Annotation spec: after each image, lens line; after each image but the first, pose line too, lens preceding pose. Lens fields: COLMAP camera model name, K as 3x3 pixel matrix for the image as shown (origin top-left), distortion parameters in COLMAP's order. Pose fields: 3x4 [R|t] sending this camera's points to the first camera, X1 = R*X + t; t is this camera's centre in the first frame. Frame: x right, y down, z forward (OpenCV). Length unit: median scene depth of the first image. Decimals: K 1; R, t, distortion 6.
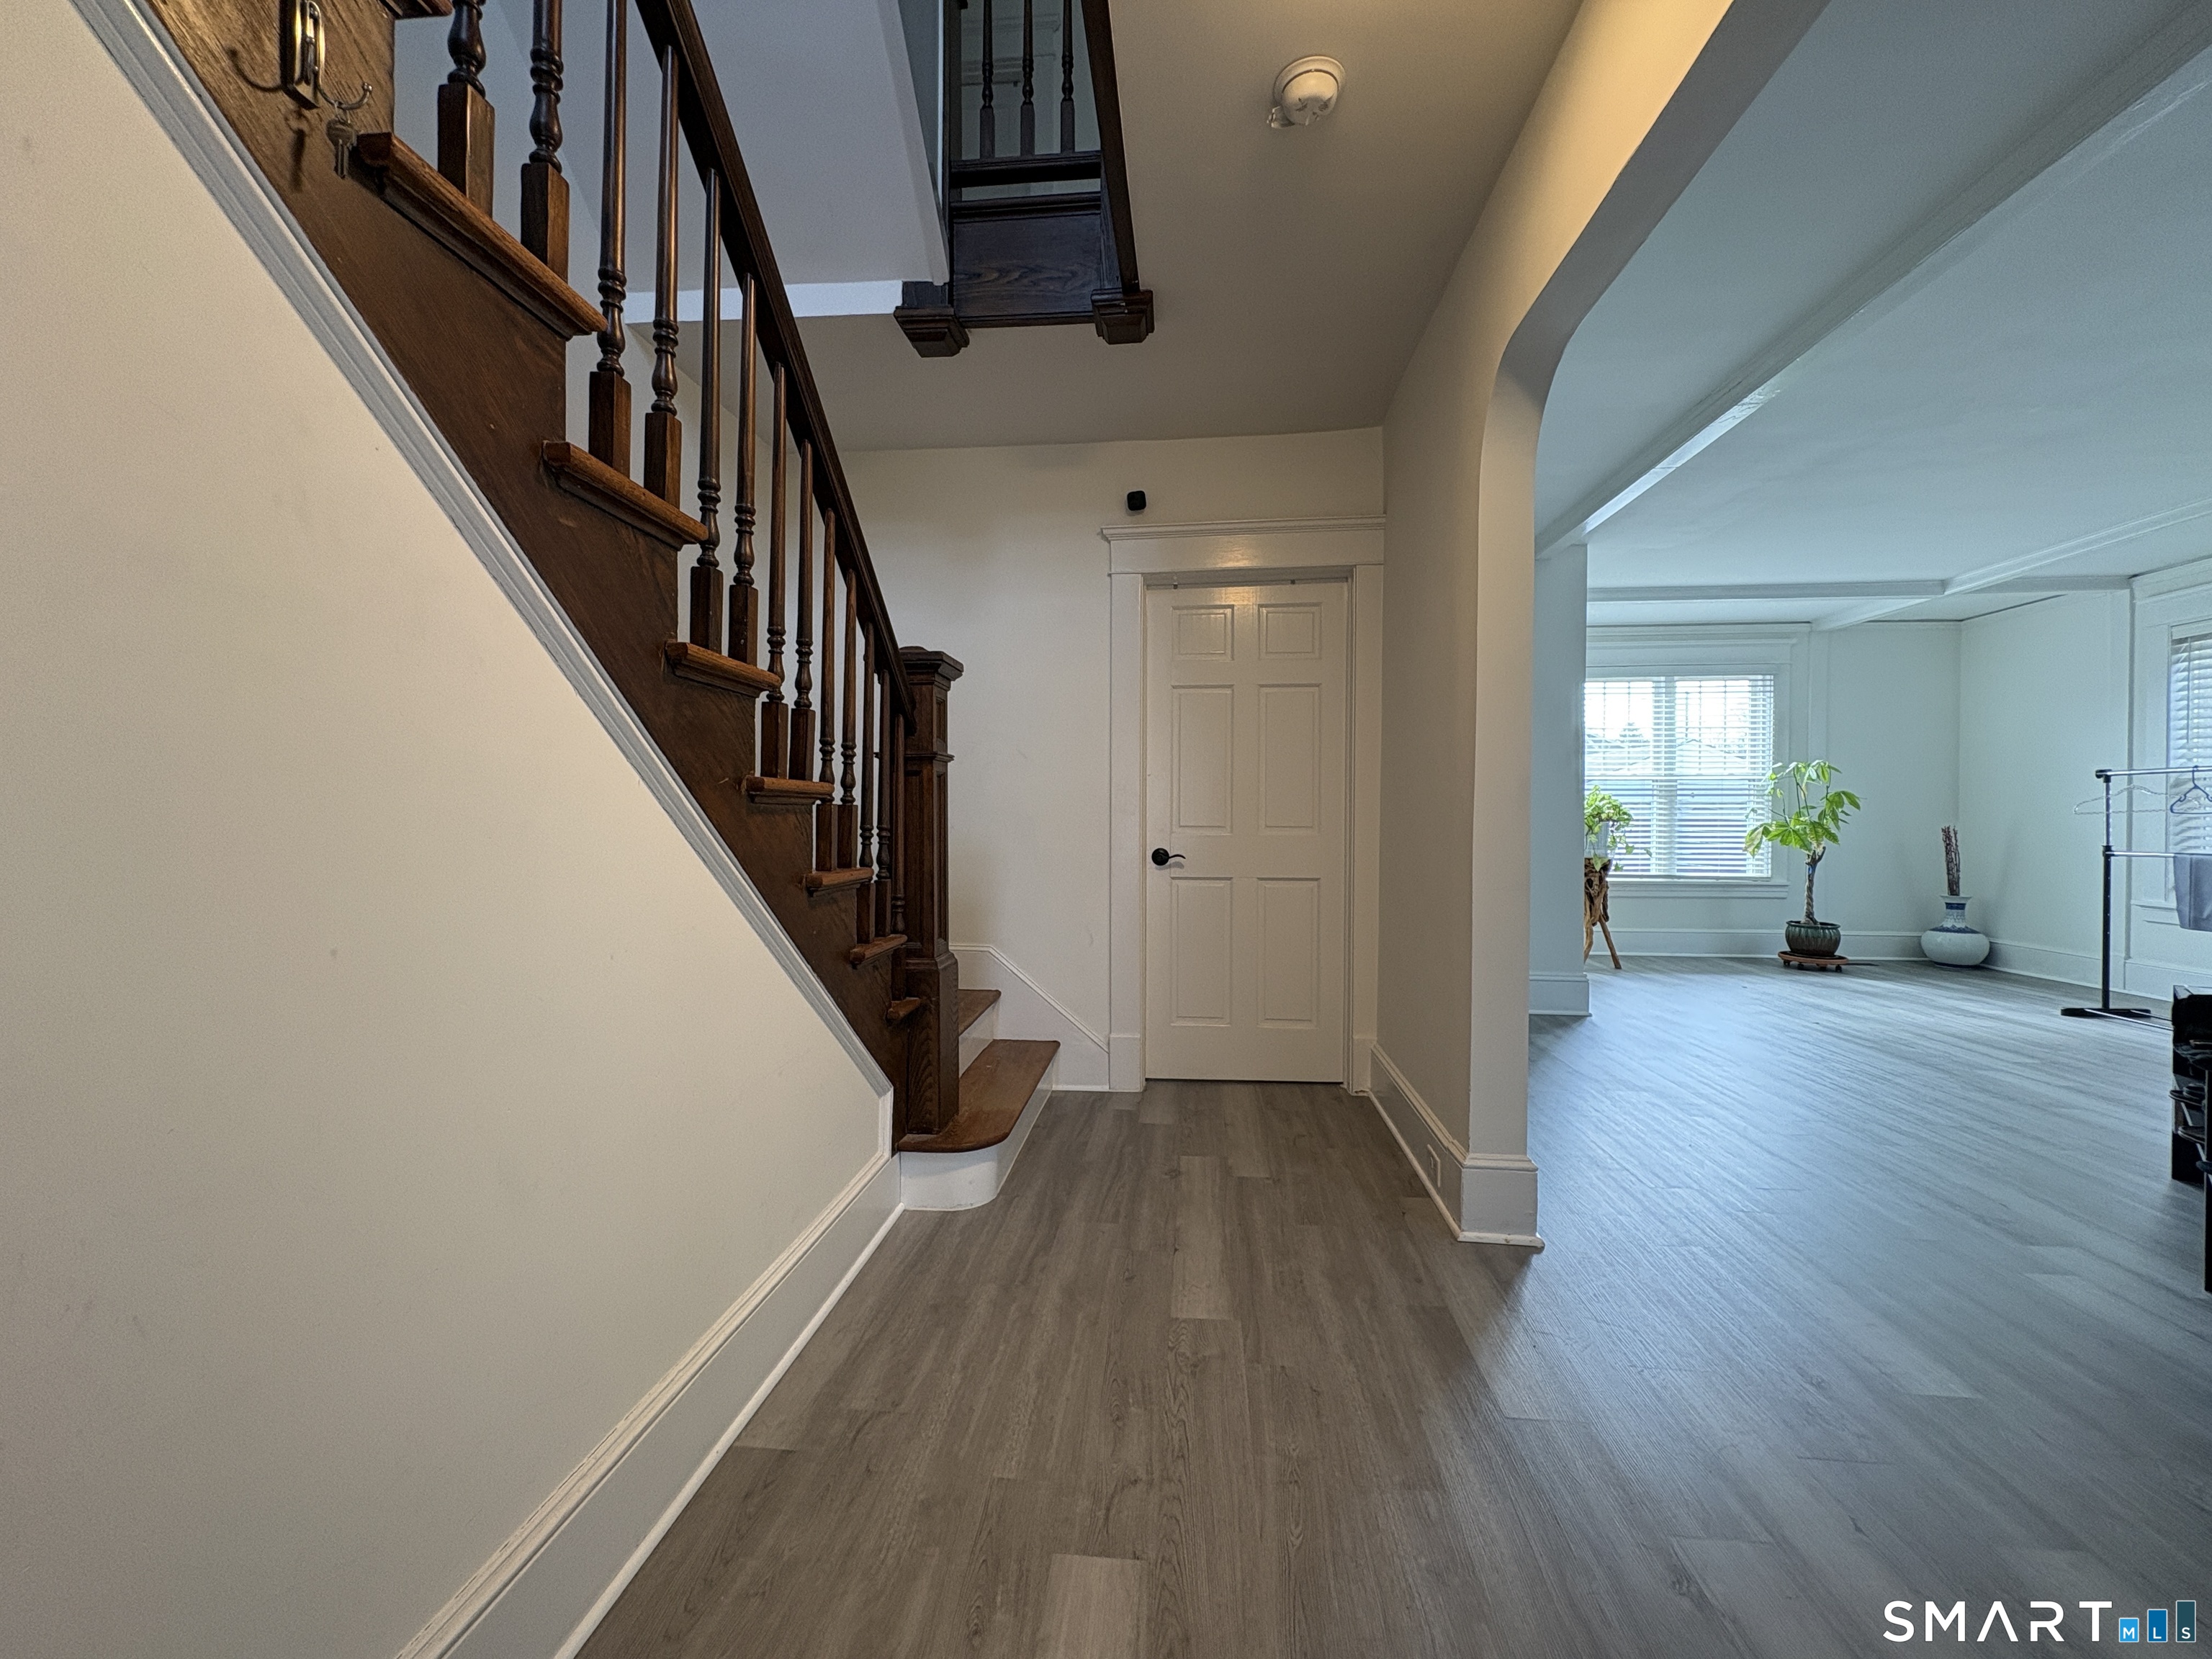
lens RADIAL K [[879.9, 0, 1106.0], [0, 879.9, 829.5], [0, 0, 1]] dist [0.000920, 0.000142]
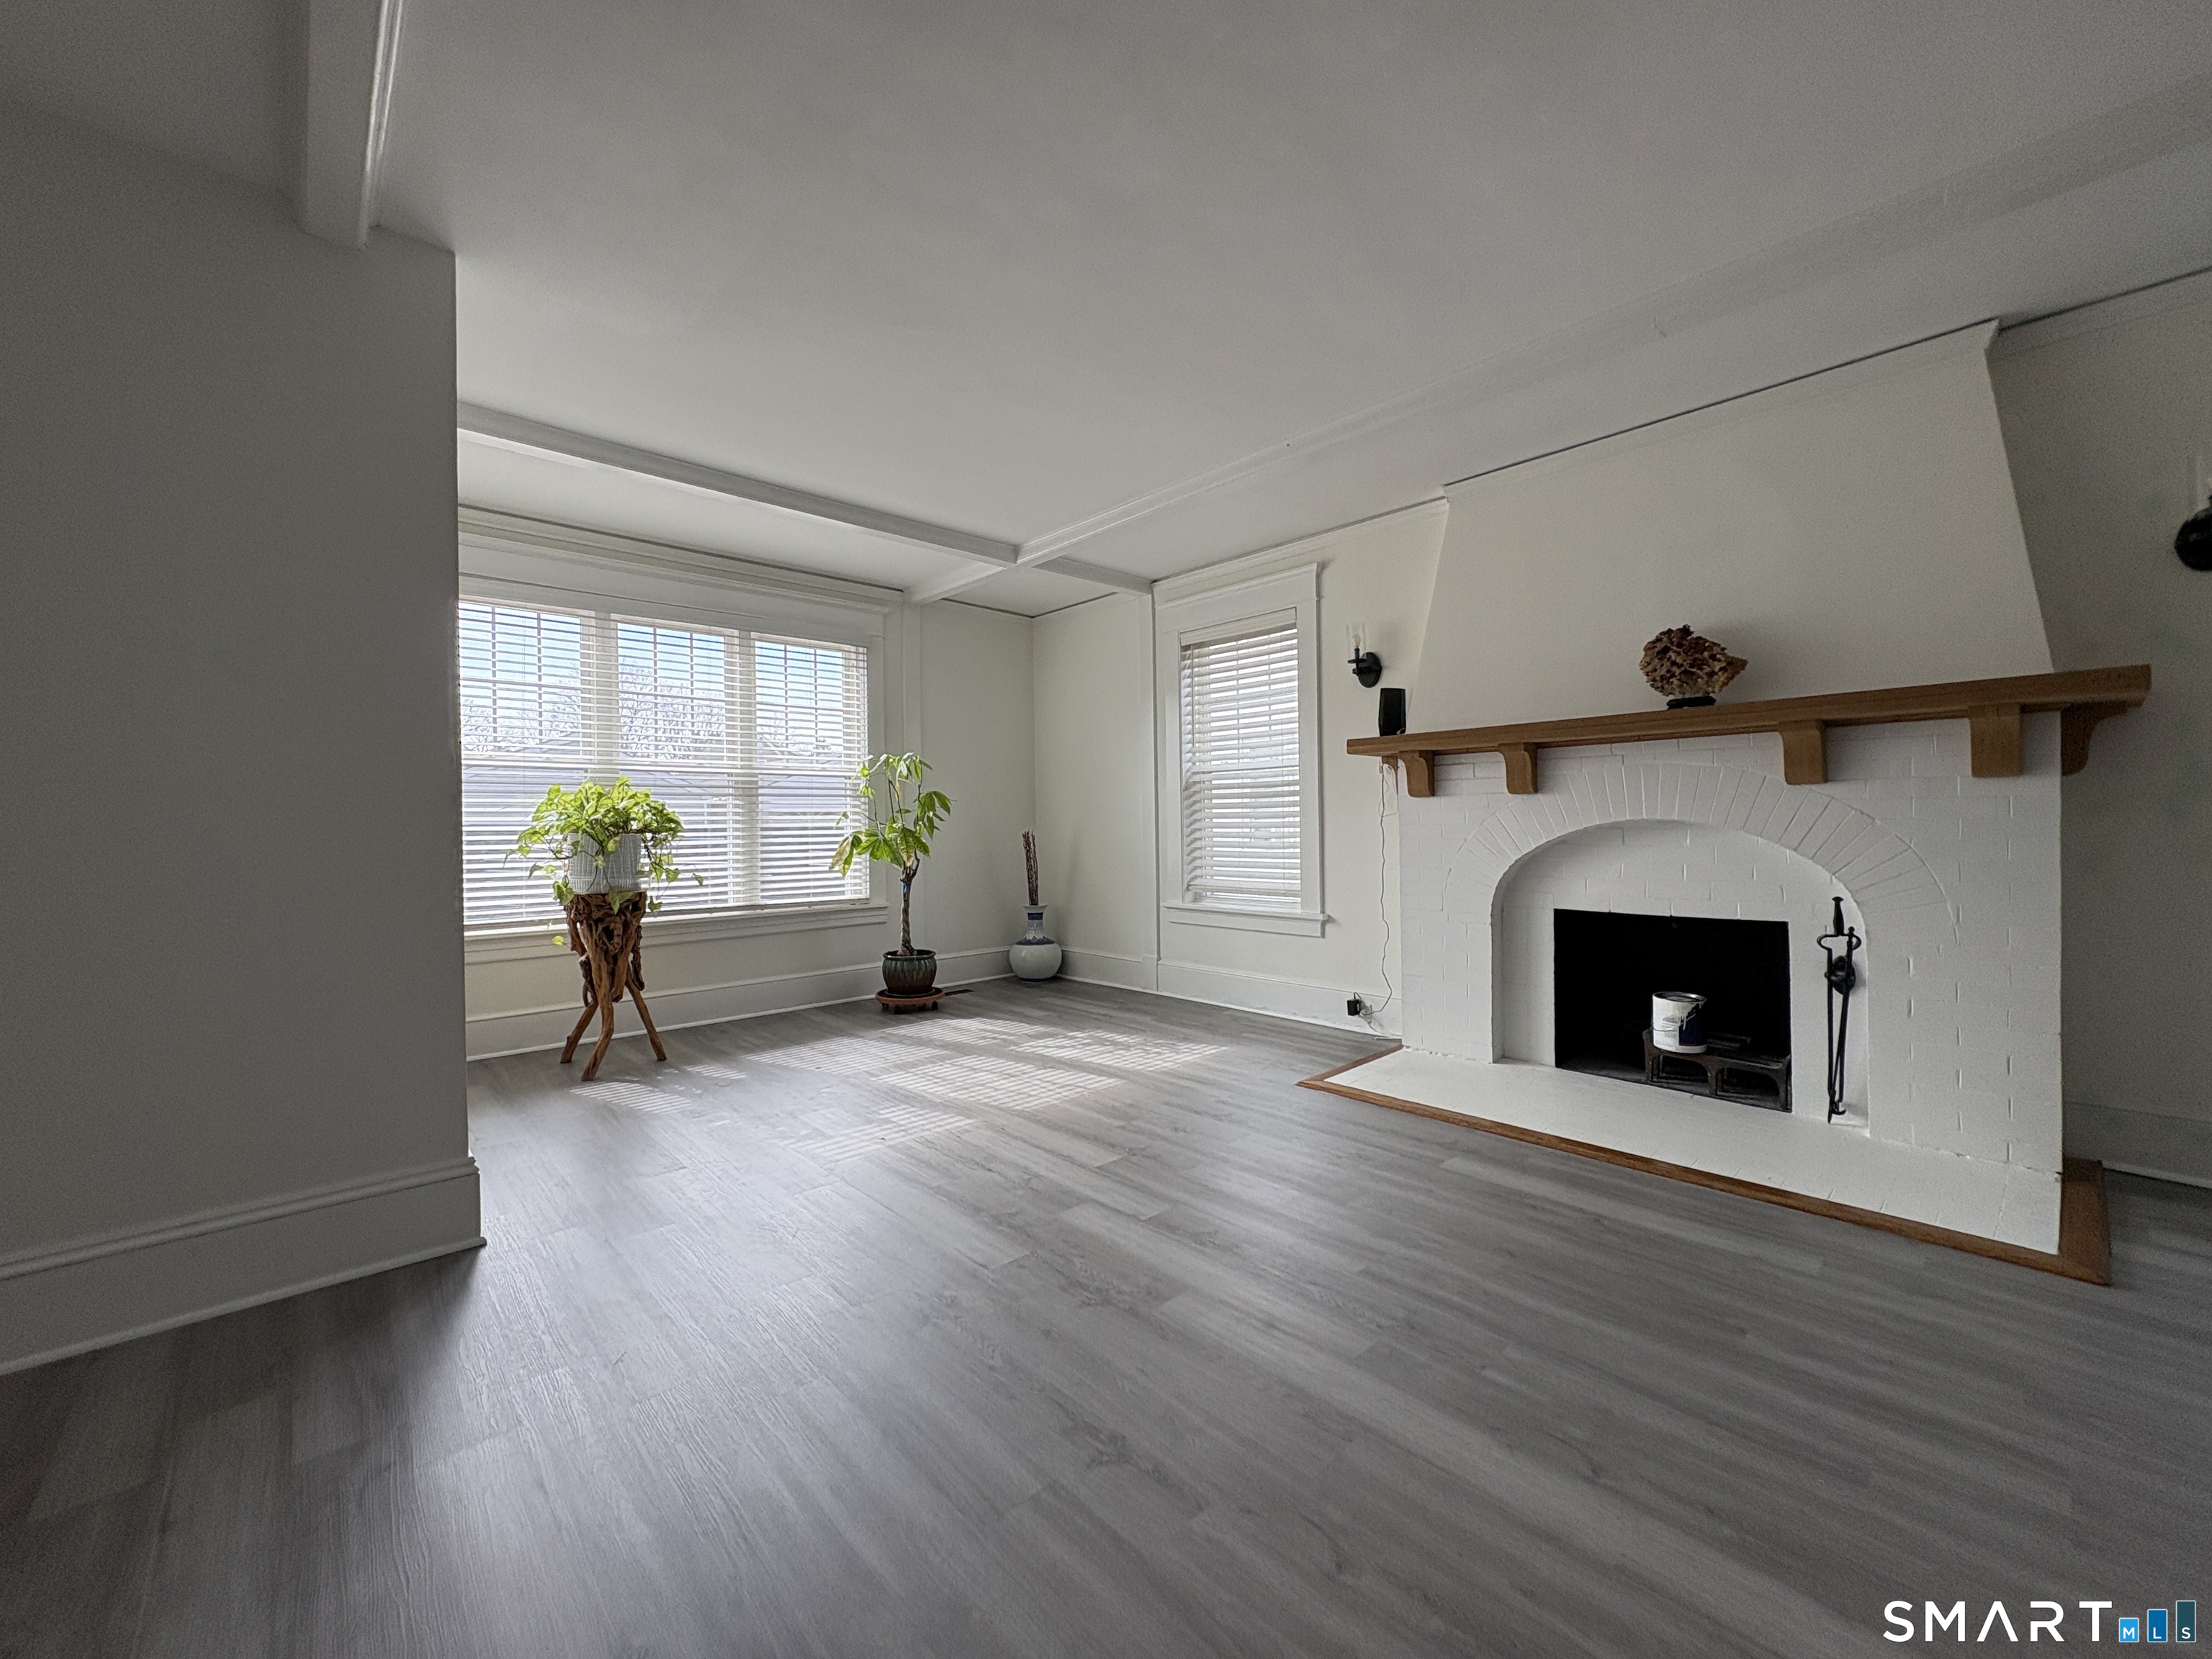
lens RADIAL K [[879.9, 0, 1106.0], [0, 879.9, 829.5], [0, 0, 1]] dist [0.000920, 0.000142]
pose [[0.665074, -0.015570, 0.746615, 0.317221], [0.023445, 0.999725, -0.000035, -0.003686], [-0.746409, 0.017527, 0.665257, 0.319935]]
